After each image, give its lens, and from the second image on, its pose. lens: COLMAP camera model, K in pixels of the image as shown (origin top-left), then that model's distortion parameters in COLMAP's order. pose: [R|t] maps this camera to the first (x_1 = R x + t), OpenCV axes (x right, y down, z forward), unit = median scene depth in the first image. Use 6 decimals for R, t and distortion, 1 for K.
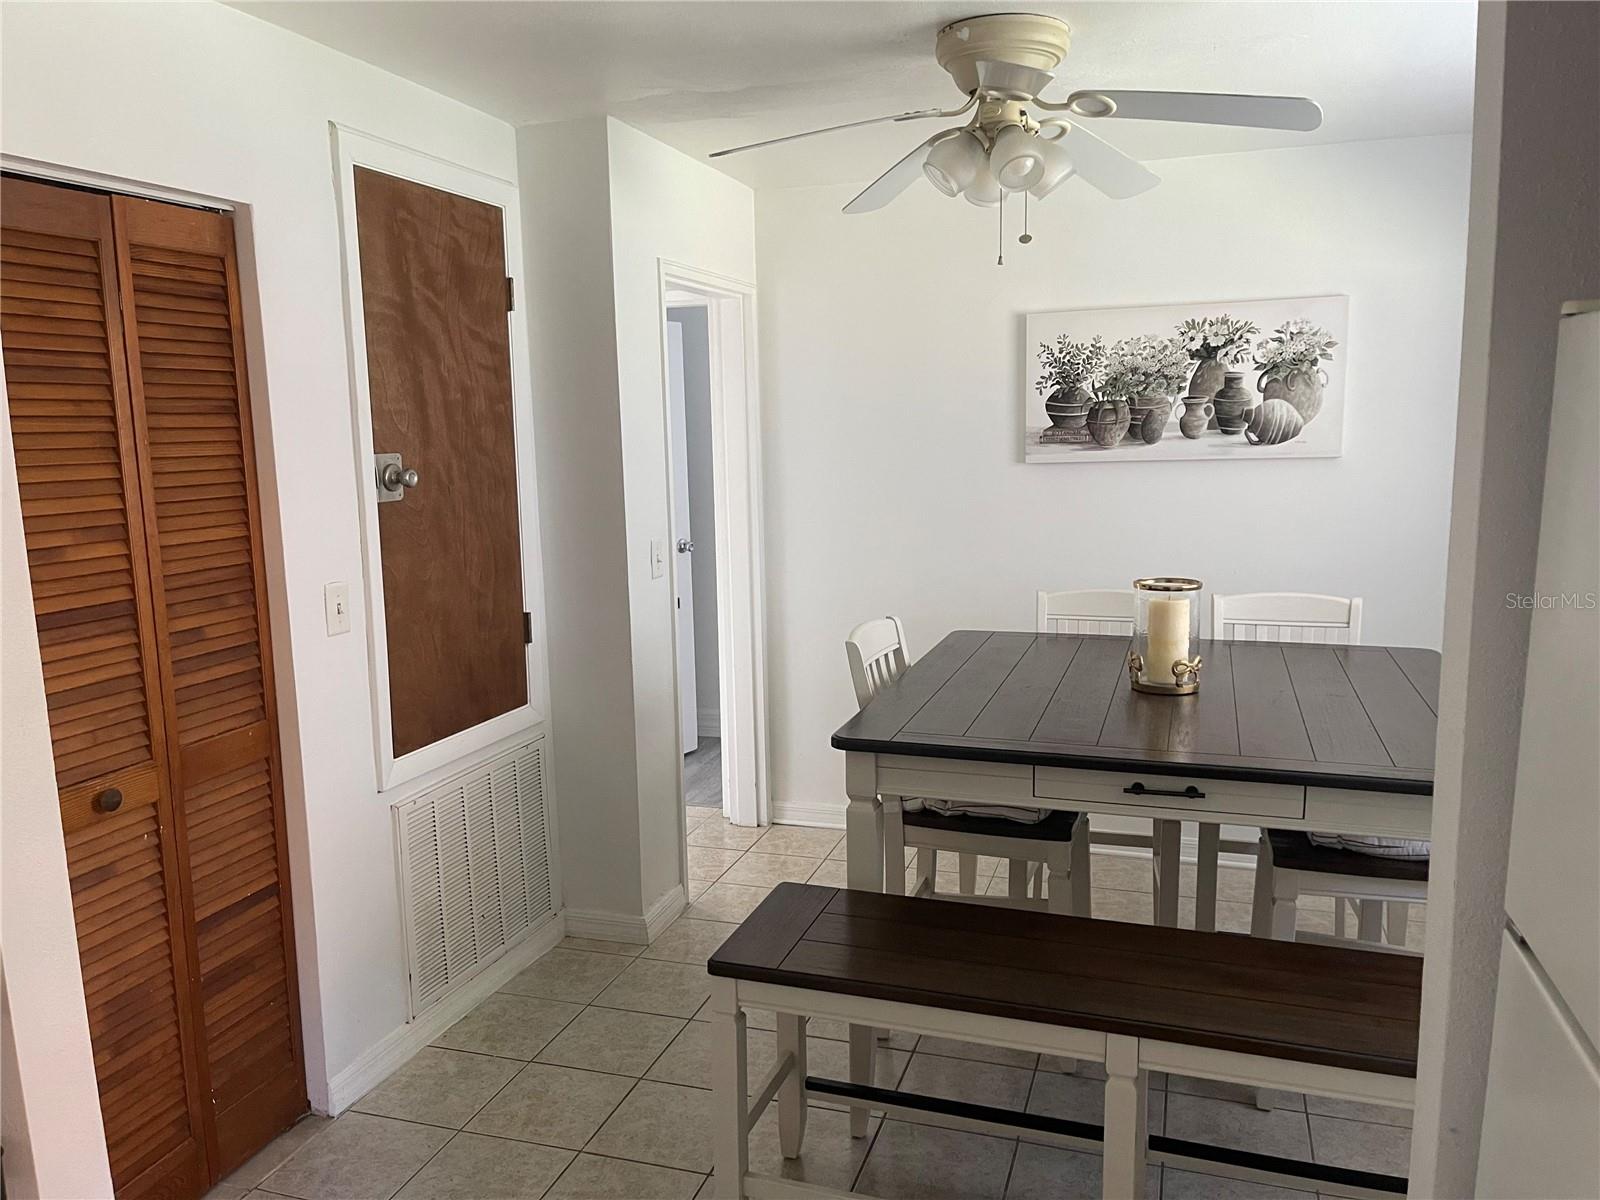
lens RADIAL K [[1204.8, 0, 811.0], [0, 1204.8, 608.0], [0, 0, 1]] dist [0.072278, -0.094829]
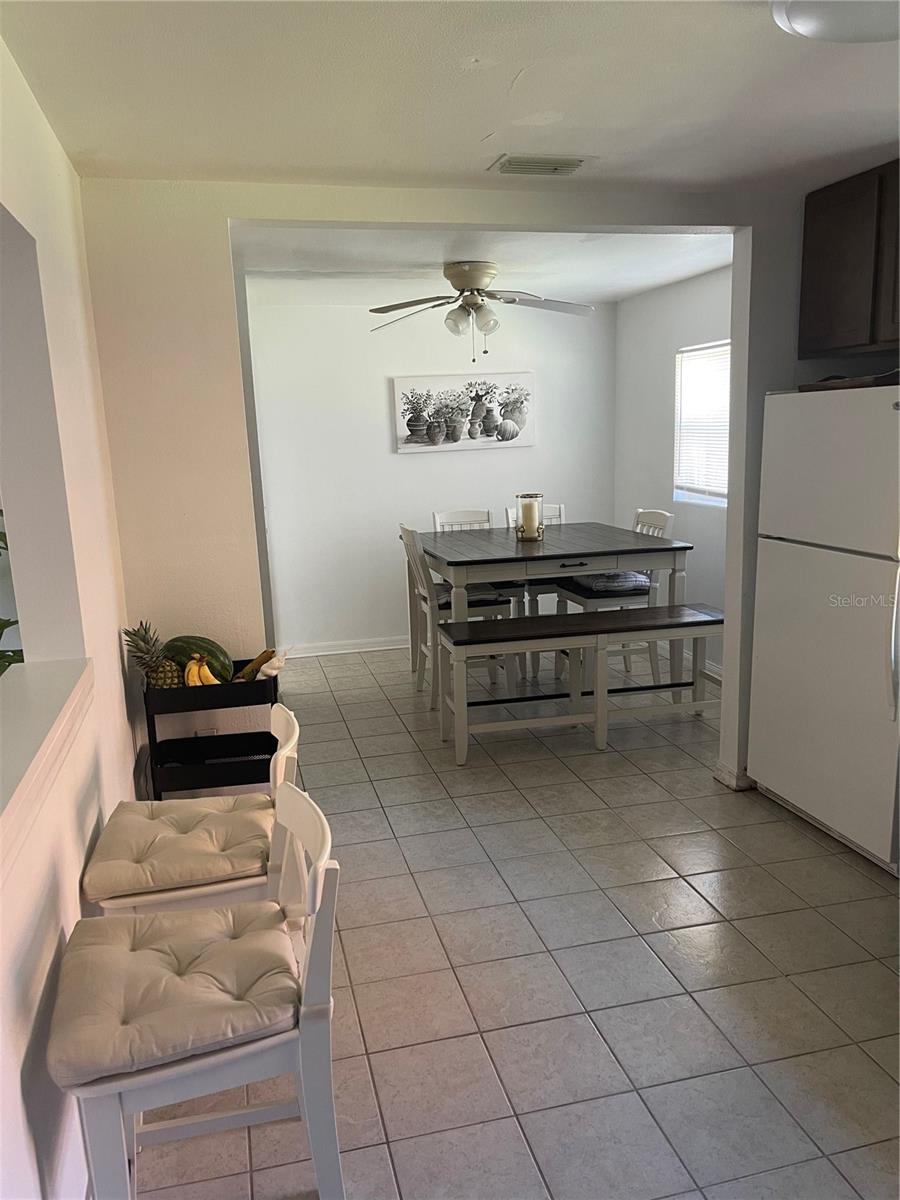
lens RADIAL K [[903.6, 0, 445.8], [0, 903.6, 610.0], [0, 0, 1]] dist [0.072278, -0.094829]
pose [[0.854386, -0.119733, 0.505657, -0.569745], [0.105463, 0.992795, 0.056884, 0.062587], [-0.508824, 0.004727, 0.860857, -0.339296]]
